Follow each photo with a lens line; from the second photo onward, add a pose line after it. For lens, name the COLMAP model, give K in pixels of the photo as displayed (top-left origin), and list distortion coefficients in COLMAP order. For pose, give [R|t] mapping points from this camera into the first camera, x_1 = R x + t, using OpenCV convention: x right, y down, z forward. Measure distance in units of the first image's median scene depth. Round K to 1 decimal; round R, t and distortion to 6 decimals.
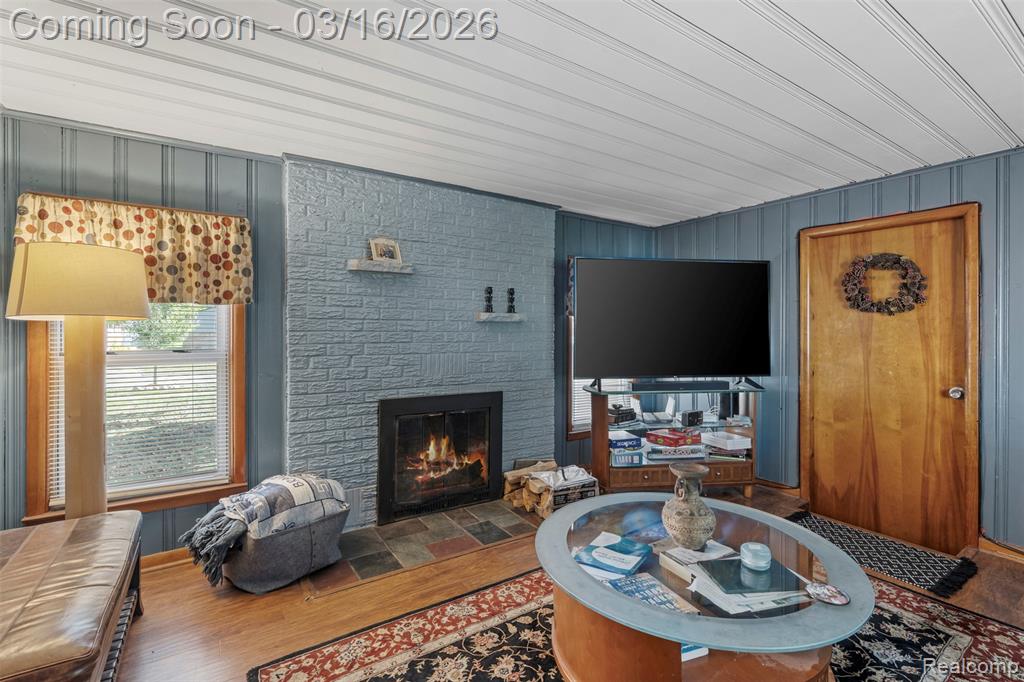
lens RADIAL K [[461.3, 0, 514.1], [0, 461.3, 330.8], [0, 0, 1]] dist [-0.011929, 0.000303]
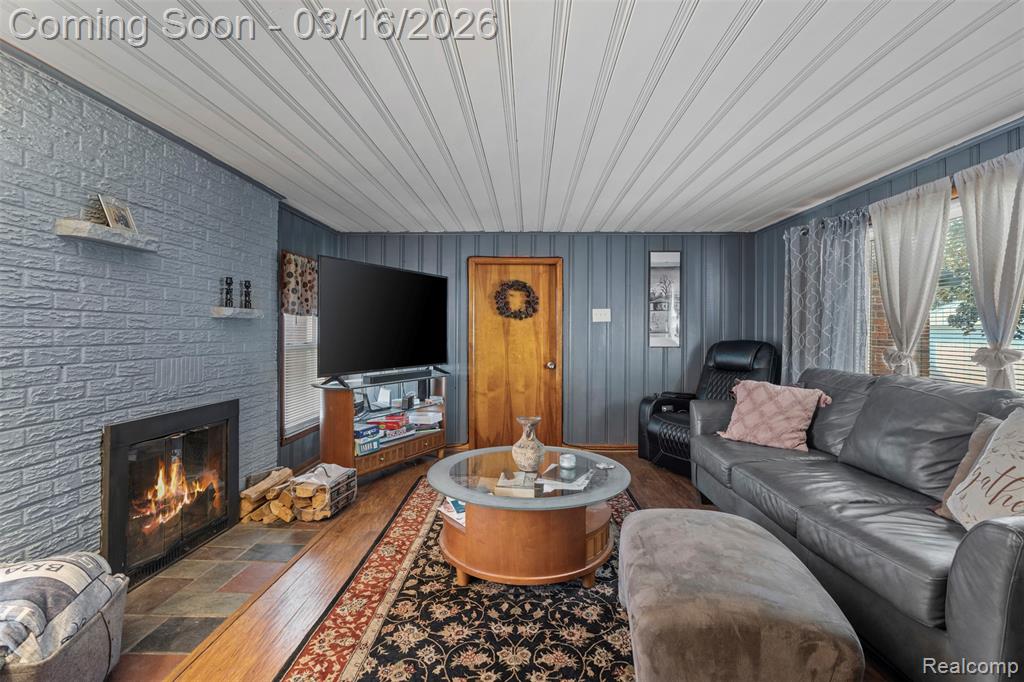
lens RADIAL K [[461.0, 0, 516.0], [0, 461.0, 335.7], [0, 0, 1]] dist [-0.003126, 0.000620]
pose [[0.578572, -0.008344, 0.815589, -0.483173], [0.002342, 0.999961, 0.008569, 0.006967], [-0.815628, -0.003047, 0.578569, 0.086149]]
